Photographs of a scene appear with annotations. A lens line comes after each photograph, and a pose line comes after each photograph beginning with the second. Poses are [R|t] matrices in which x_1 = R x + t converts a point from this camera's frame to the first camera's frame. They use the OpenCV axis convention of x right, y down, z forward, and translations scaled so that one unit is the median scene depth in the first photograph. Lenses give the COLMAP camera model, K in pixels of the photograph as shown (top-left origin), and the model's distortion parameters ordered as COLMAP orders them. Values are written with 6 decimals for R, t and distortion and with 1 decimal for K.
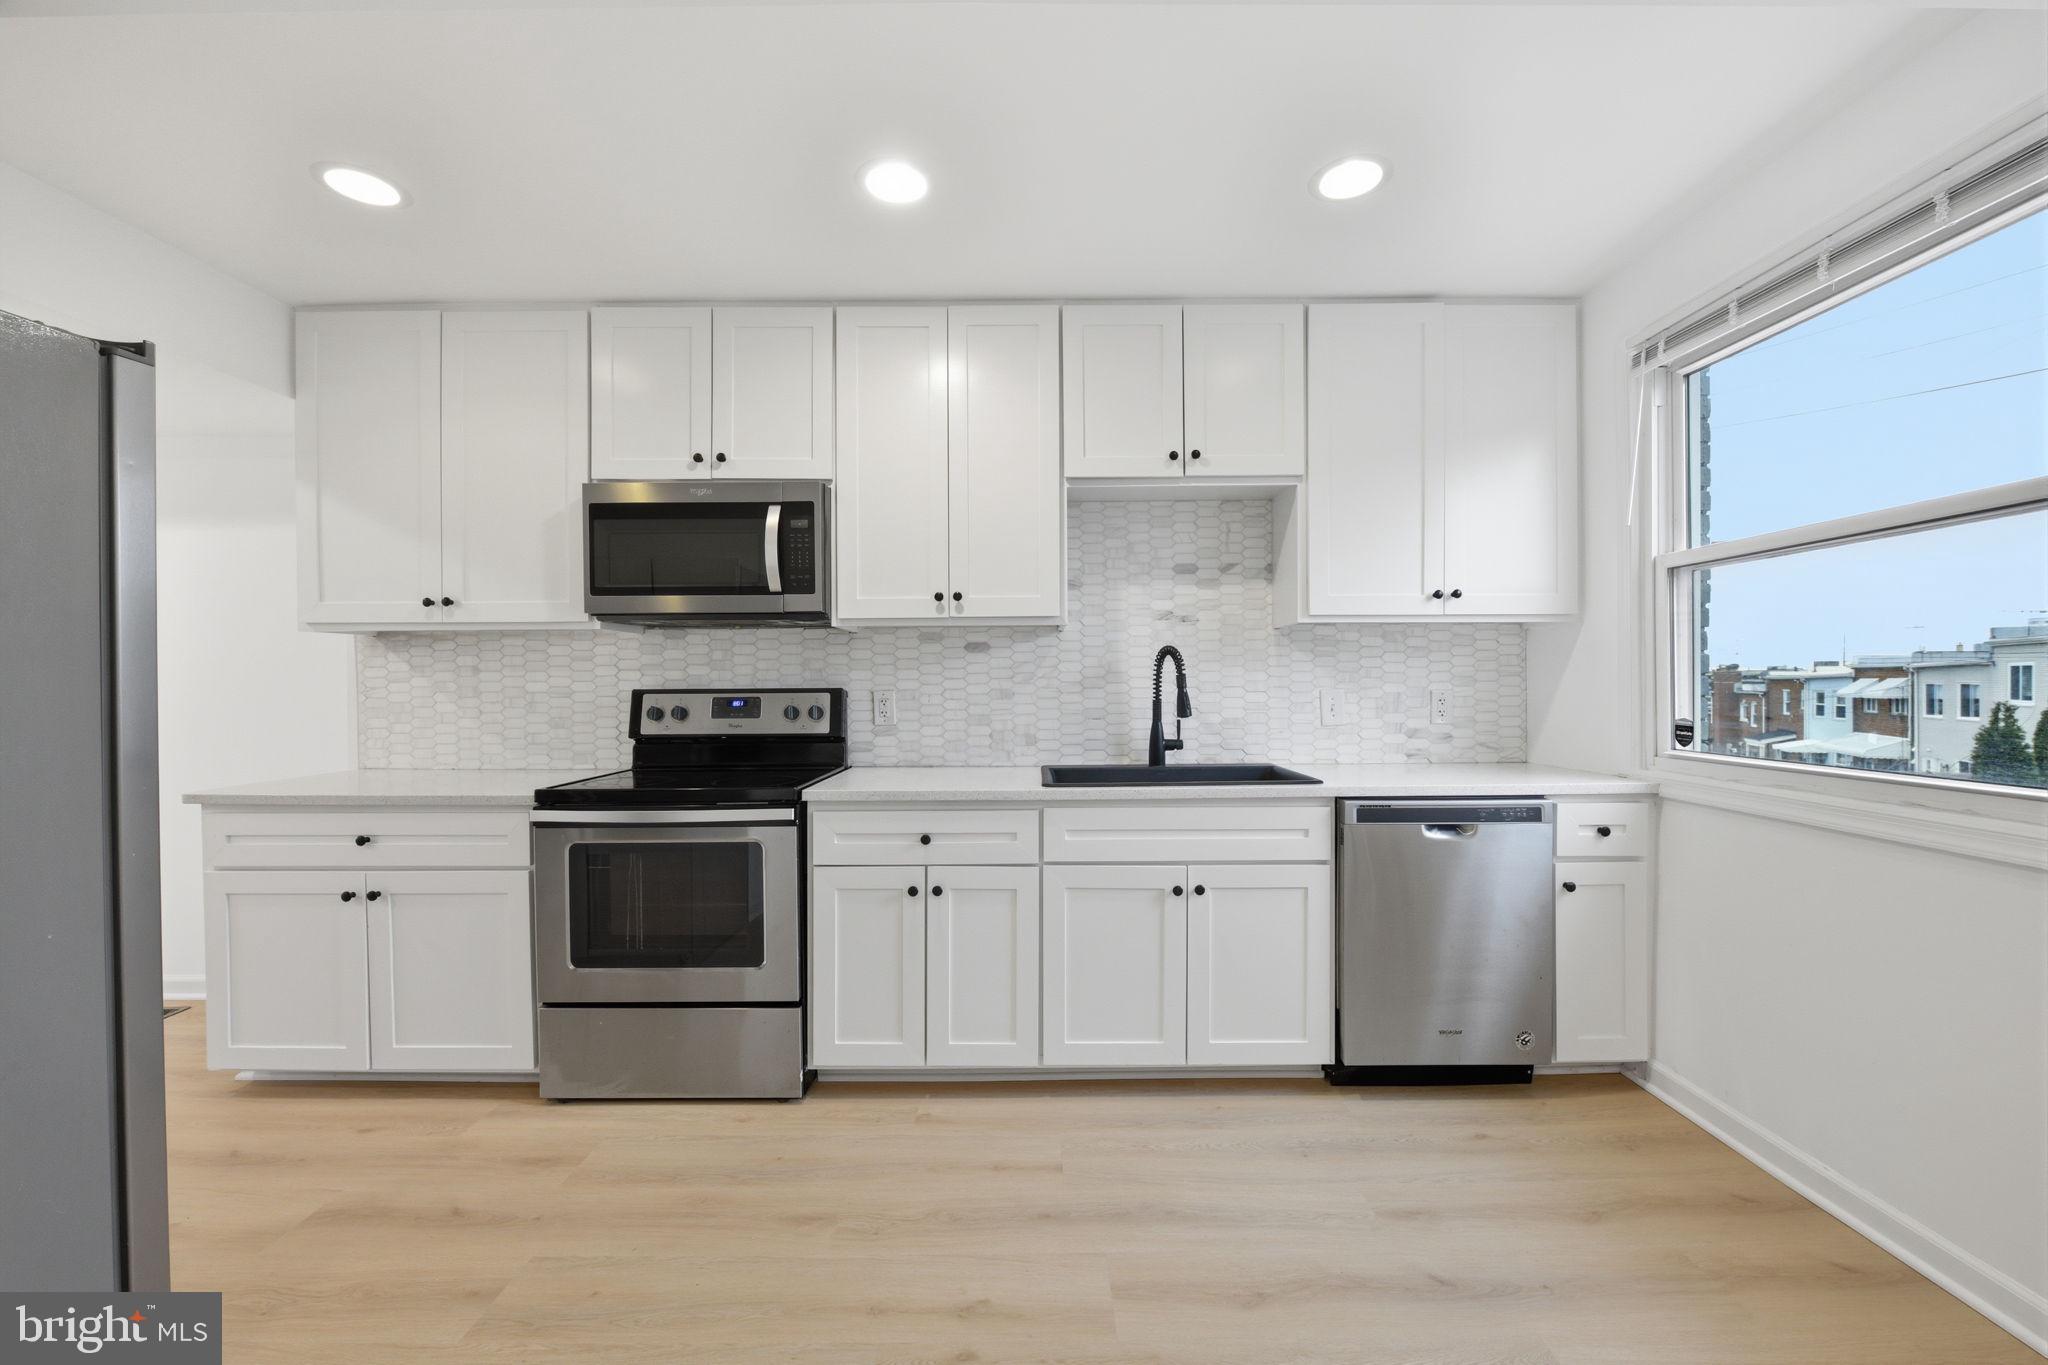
lens RADIAL K [[807.0, 0, 1041.8], [0, 807.0, 688.0], [0, 0, 1]] dist [-0.008516, -0.000859]
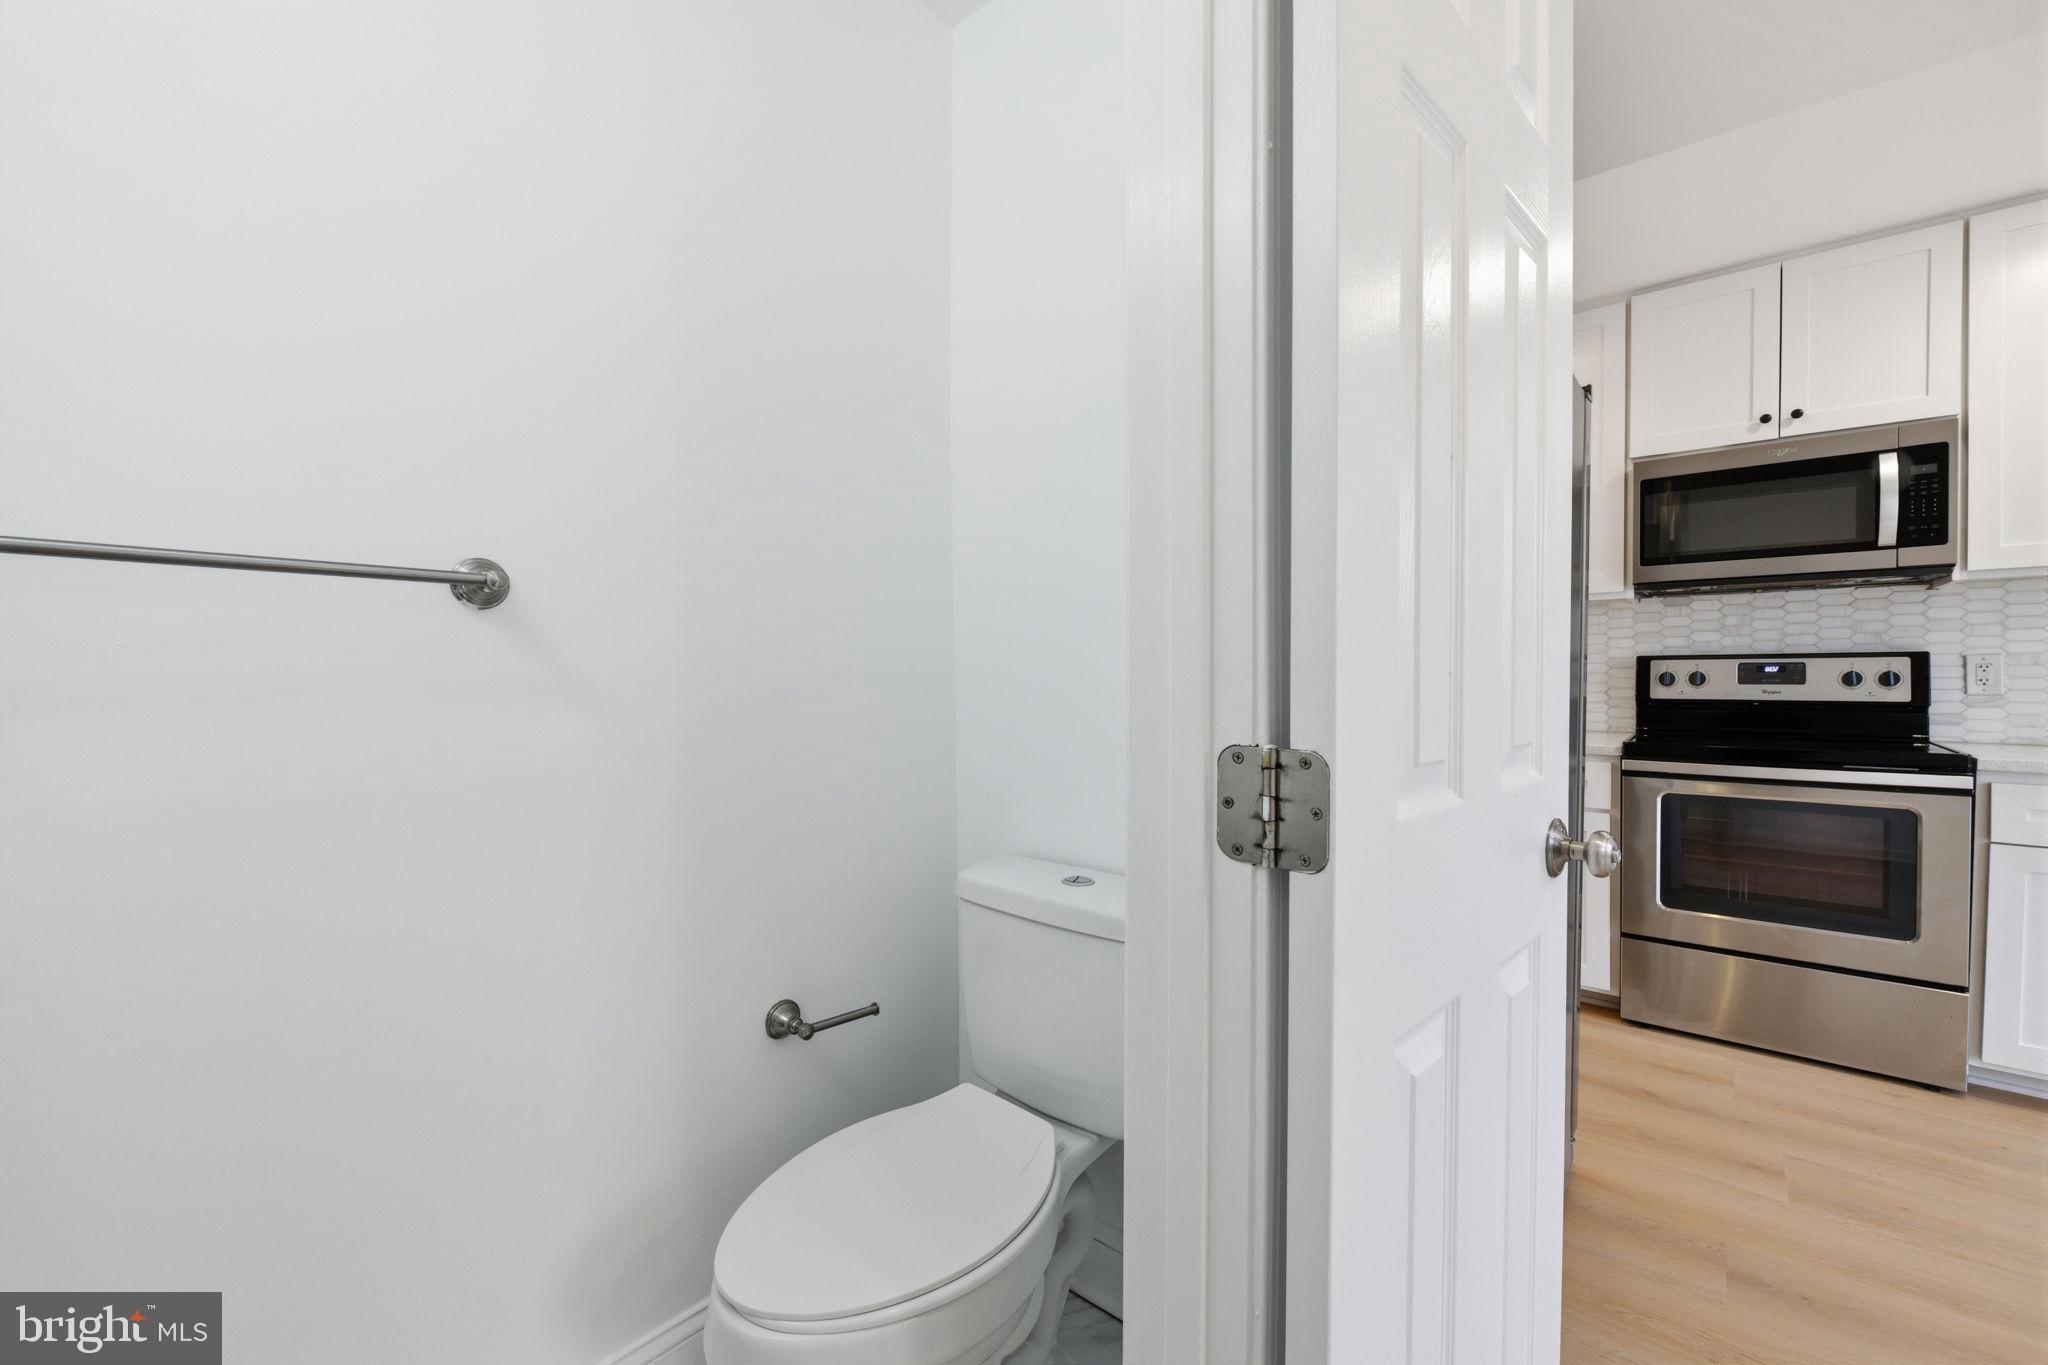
lens RADIAL K [[807.0, 0, 1041.8], [0, 807.0, 688.0], [0, 0, 1]] dist [-0.008516, -0.000859]
pose [[0.761835, 0.013105, -0.647639, -0.410142], [-0.004058, 0.999872, 0.015460, 0.029790], [0.647759, -0.009150, 0.761791, -0.291420]]
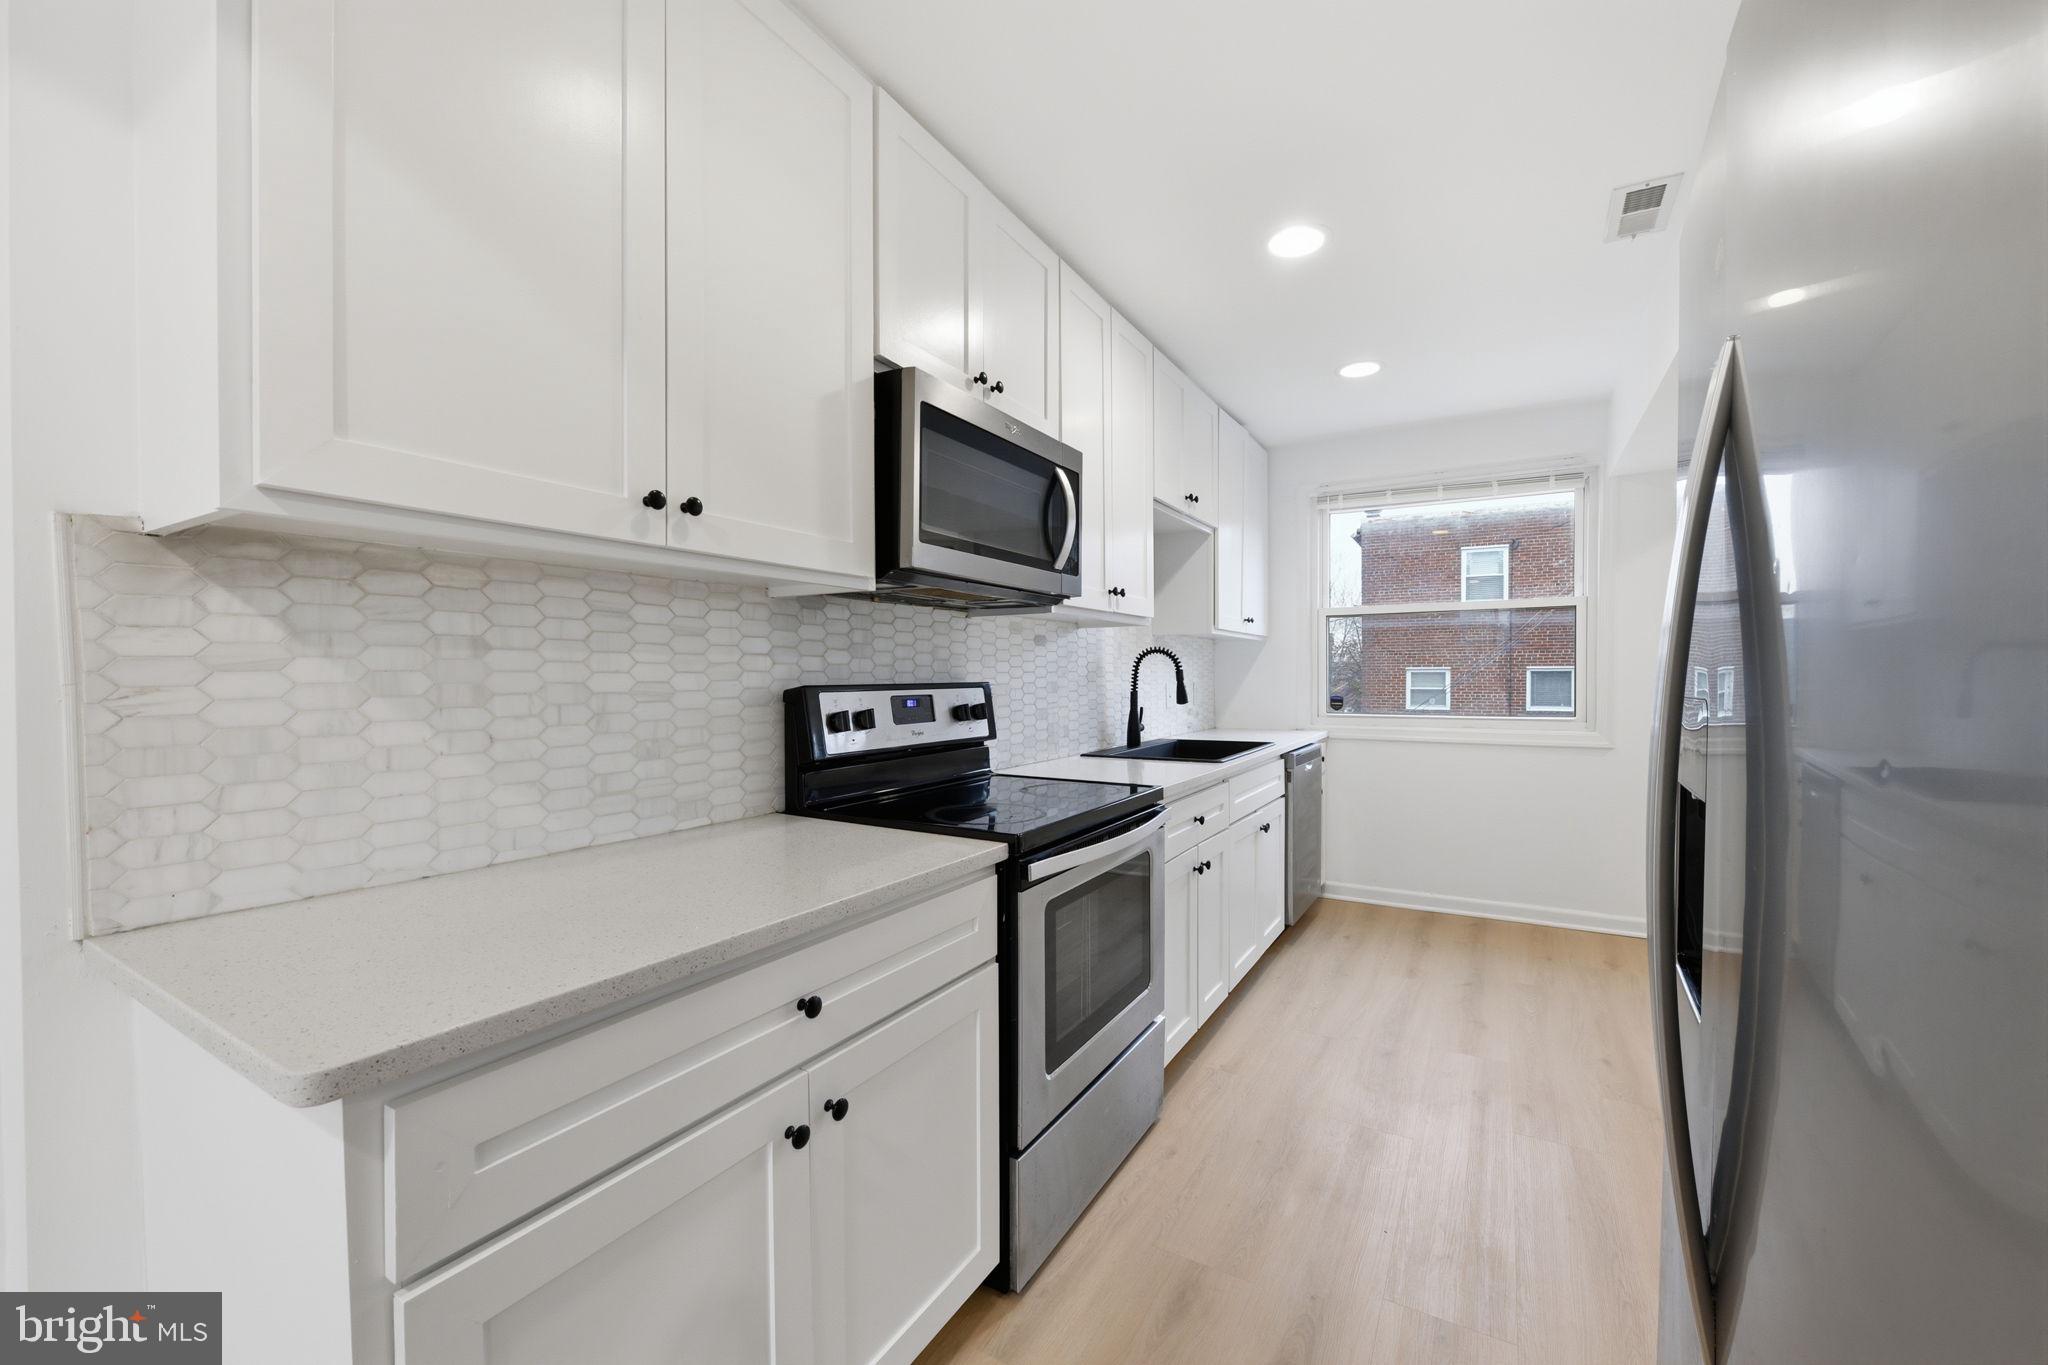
lens RADIAL K [[807.0, 0, 1041.8], [0, 807.0, 688.0], [0, 0, 1]] dist [-0.008516, -0.000859]
pose [[0.499924, -0.010271, 0.866008, -0.936652], [0.006912, 0.999945, 0.007869, -0.000062], [-0.866042, 0.002052, 0.499967, 0.507834]]
